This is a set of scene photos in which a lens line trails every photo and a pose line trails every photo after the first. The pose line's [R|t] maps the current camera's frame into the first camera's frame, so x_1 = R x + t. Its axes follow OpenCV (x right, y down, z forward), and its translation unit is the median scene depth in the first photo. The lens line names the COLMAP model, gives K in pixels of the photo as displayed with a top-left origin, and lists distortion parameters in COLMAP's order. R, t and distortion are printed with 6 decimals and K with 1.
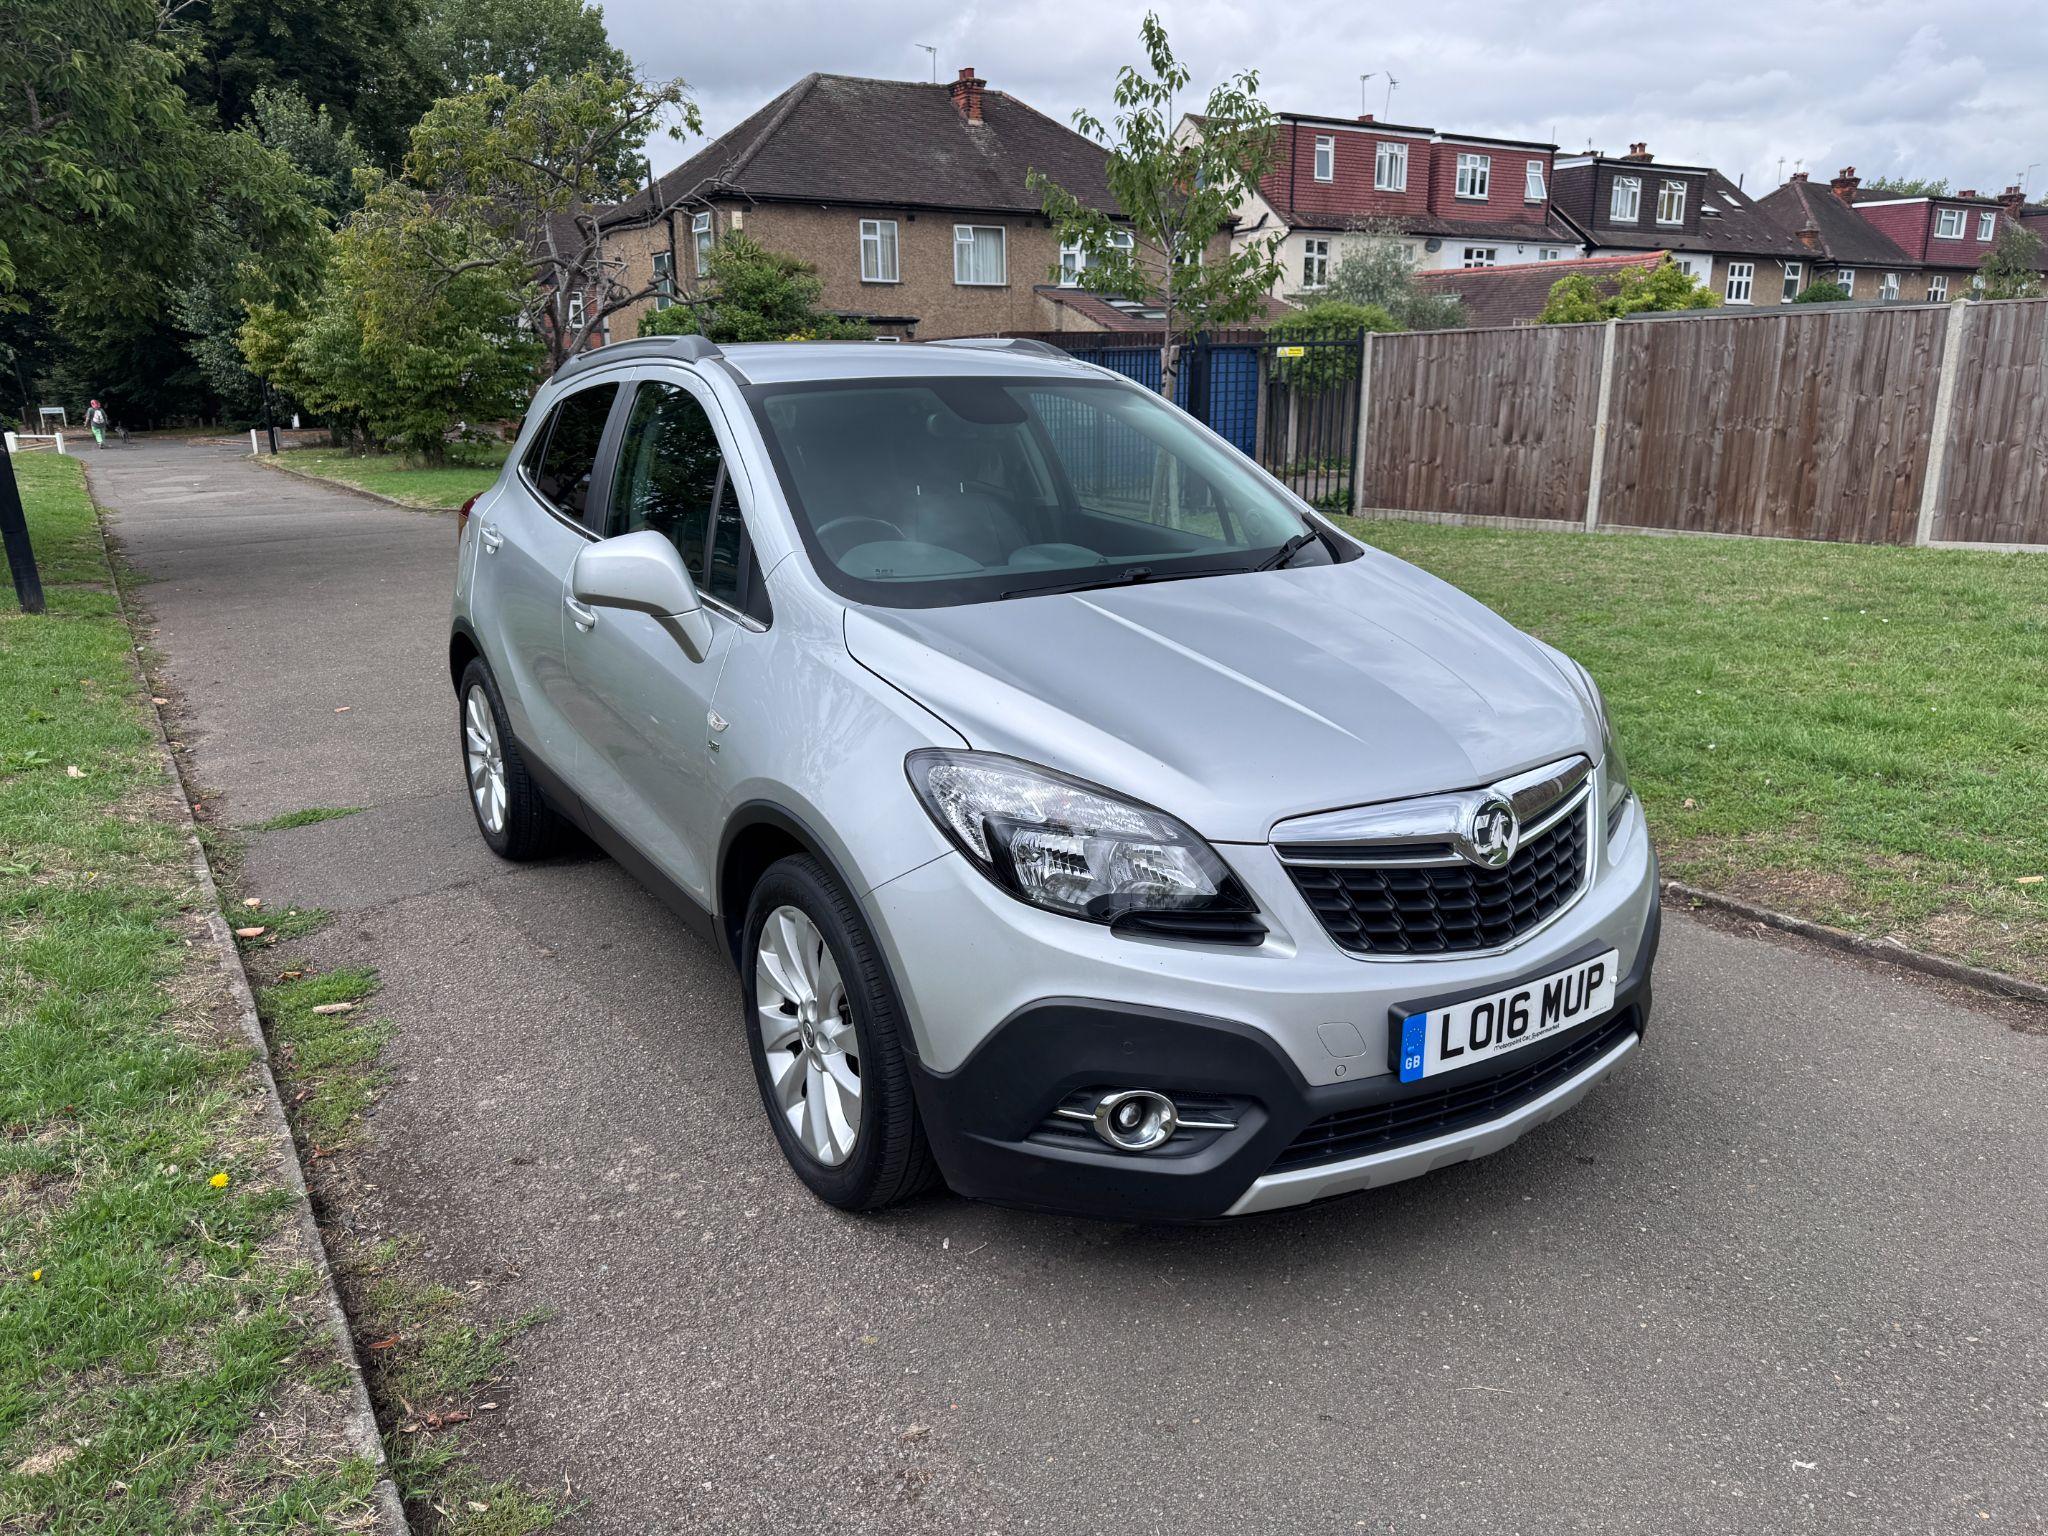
lens RADIAL K [[1451.6, 0, 1026.2], [0, 1451.6, 785.6], [0, 0, 1]] dist [0.039367, -0.043649]
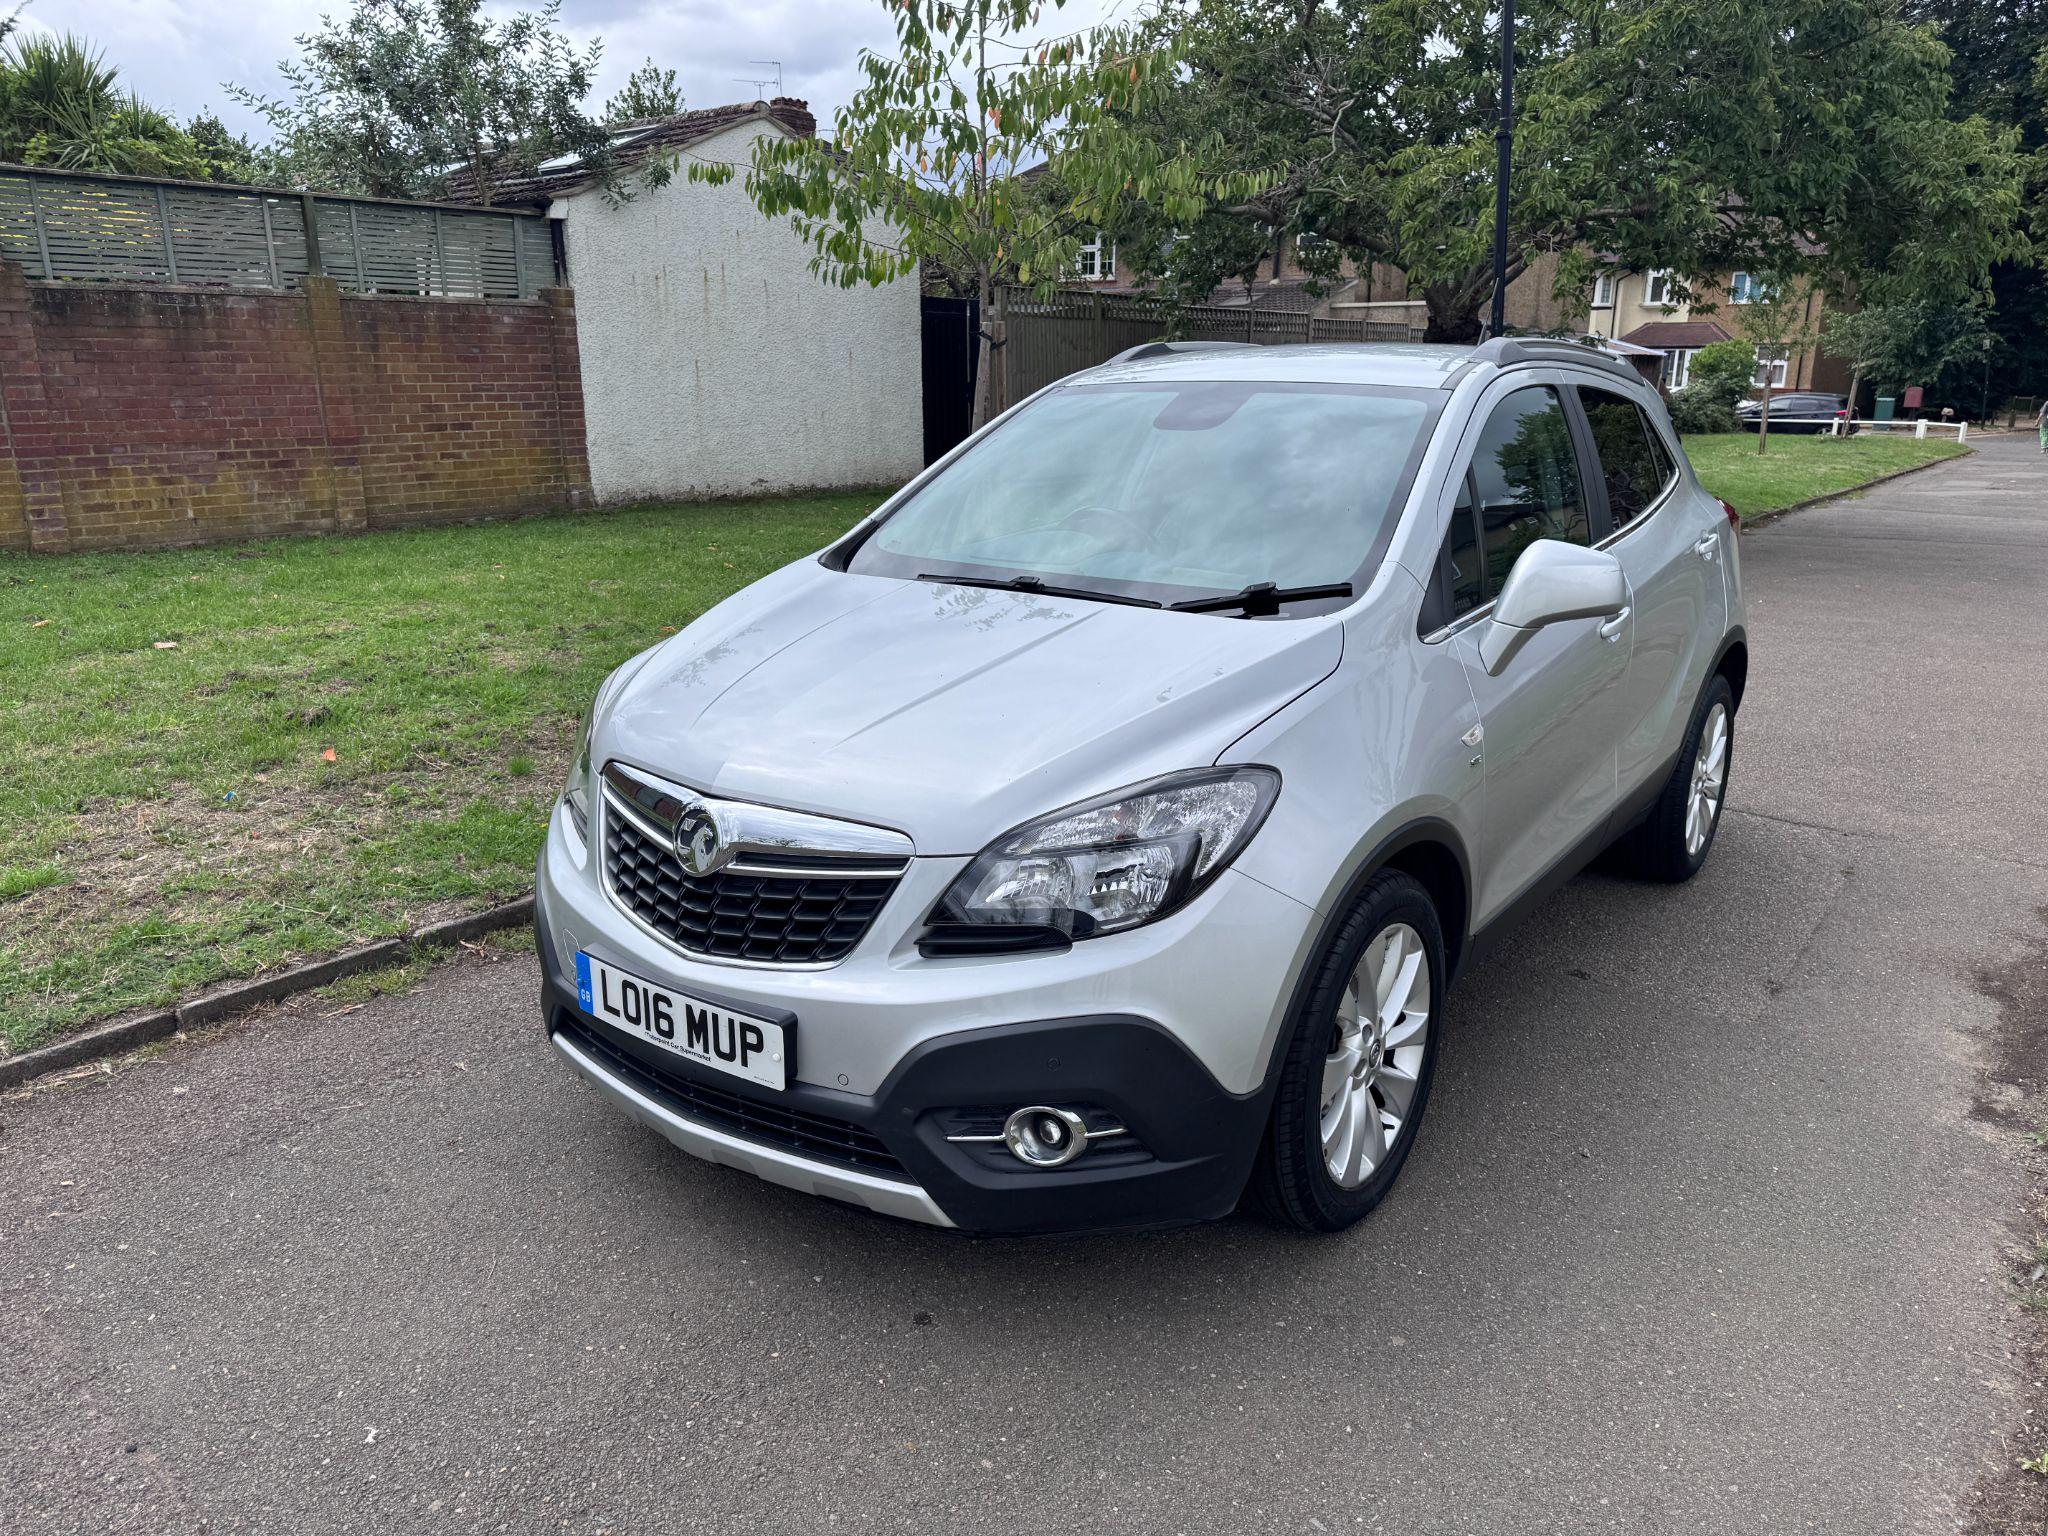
lens RADIAL K [[1451.6, 0, 1030.4], [0, 1451.6, 791.2], [0, 0, 1]] dist [0.039367, -0.043649]
pose [[0.349556, 0.273706, -0.896044, 0.254795], [-0.264007, 0.946398, 0.186096, -0.049093], [0.898950, 0.171511, 0.403079, 0.154981]]
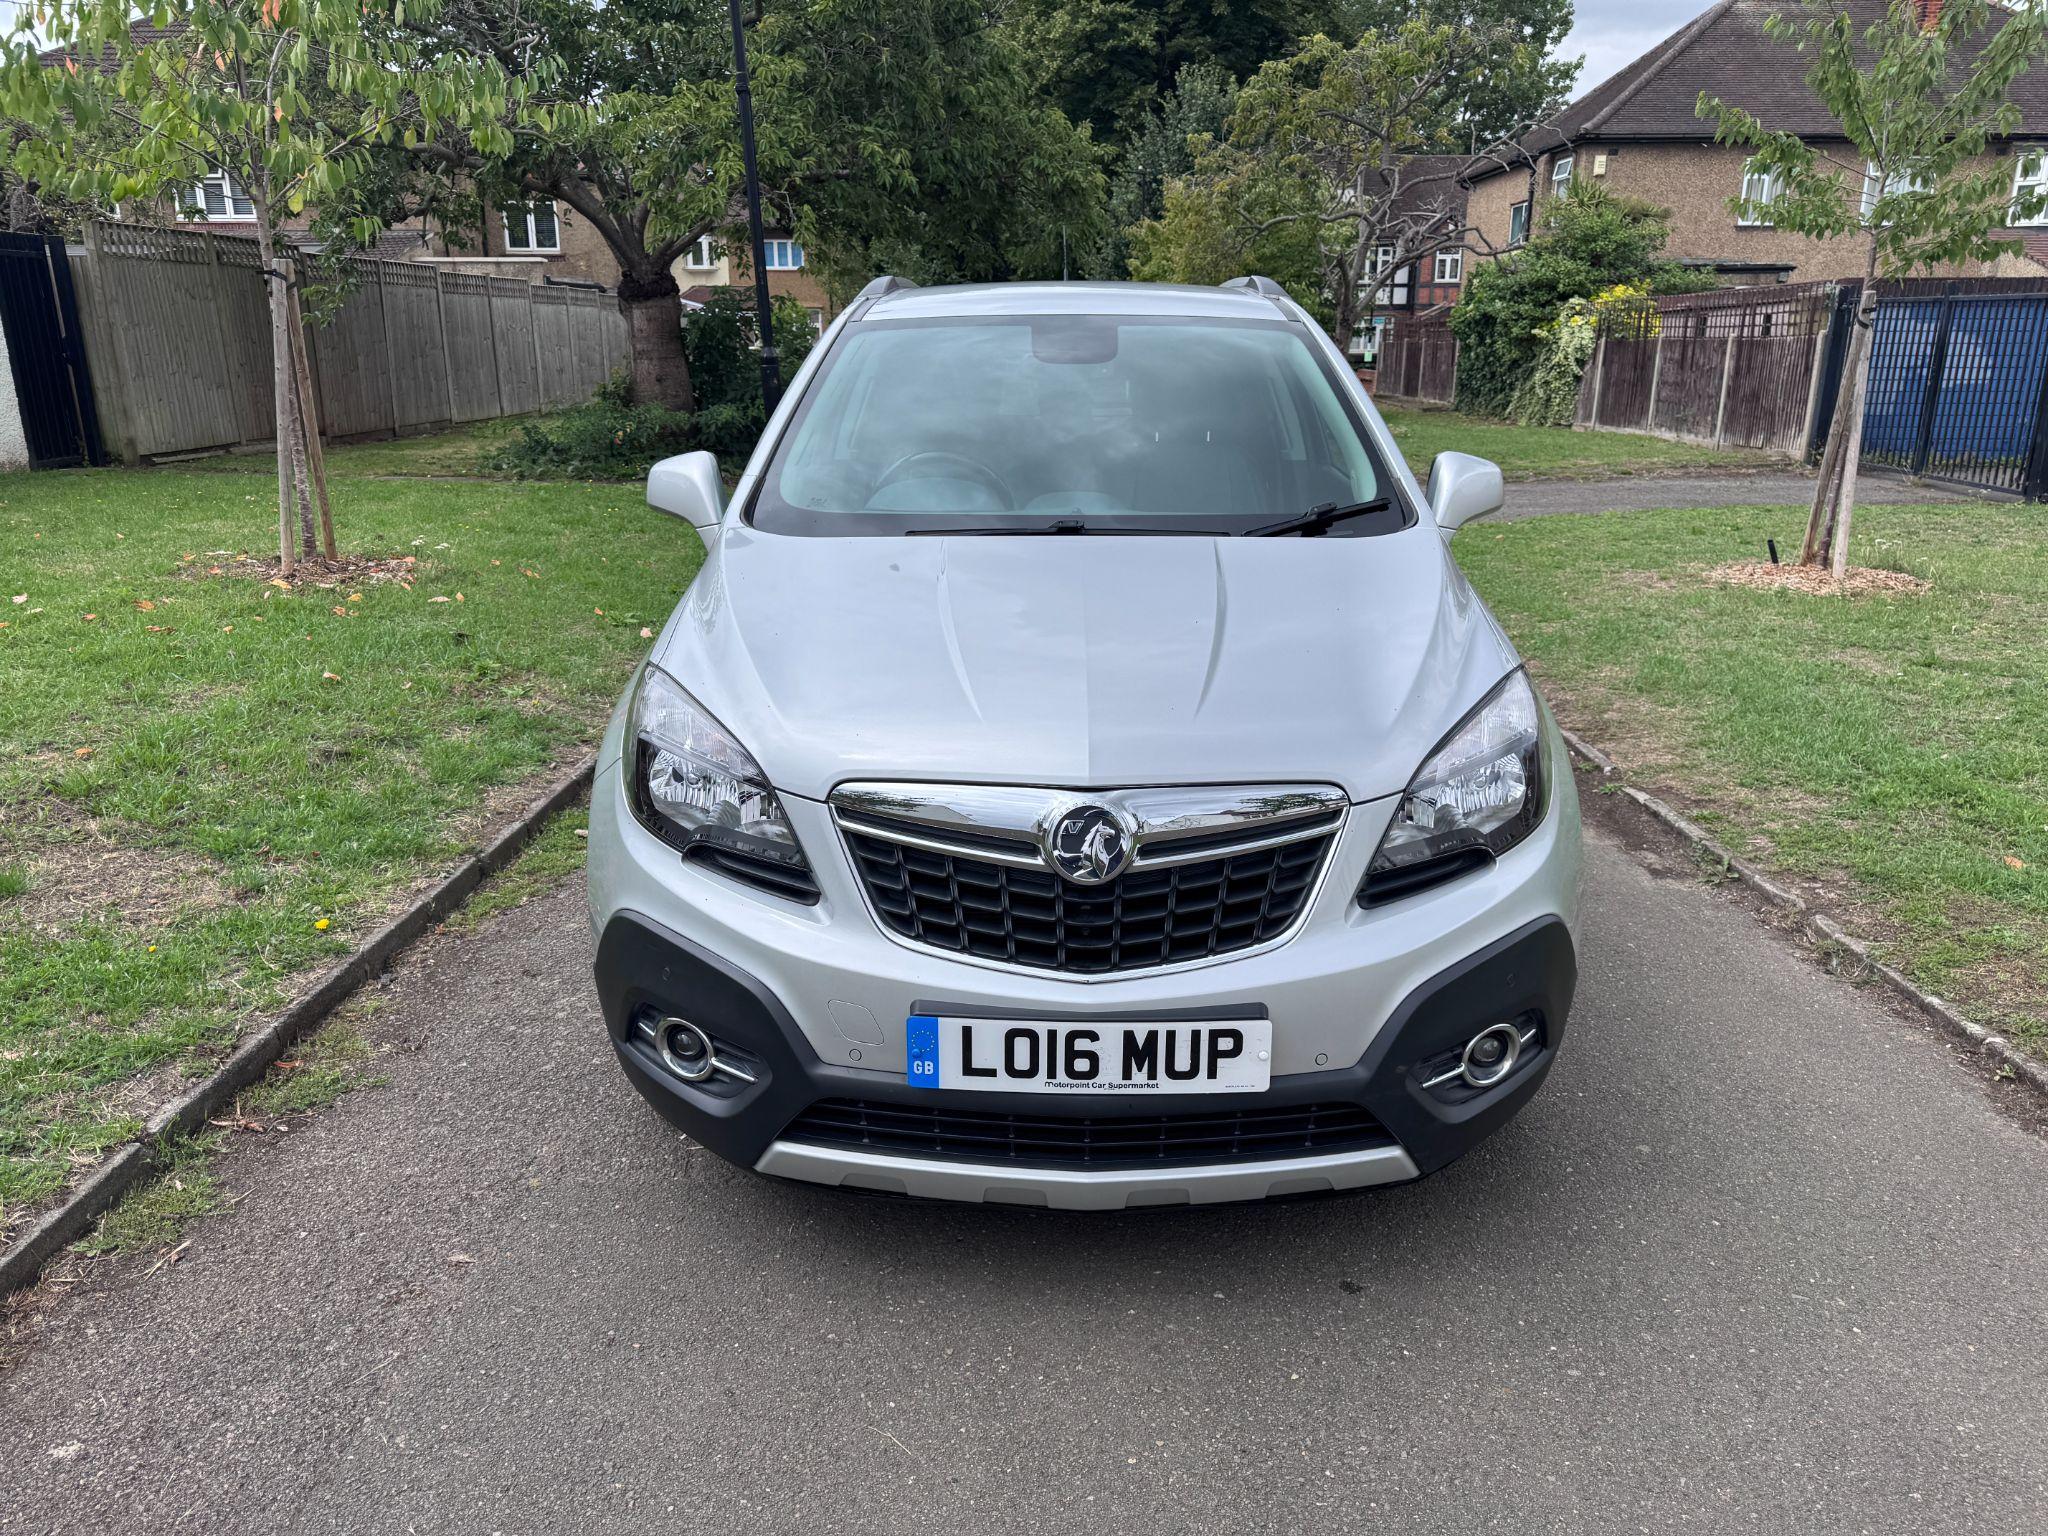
lens RADIAL K [[1451.6, 0, 1030.2], [0, 1451.6, 773.5], [0, 0, 1]] dist [0.039367, -0.043649]
pose [[0.835200, 0.171200, -0.522620, 0.143655], [-0.160585, 0.984815, 0.065975, -0.011590], [0.525978, 0.028822, 0.850009, 0.048097]]
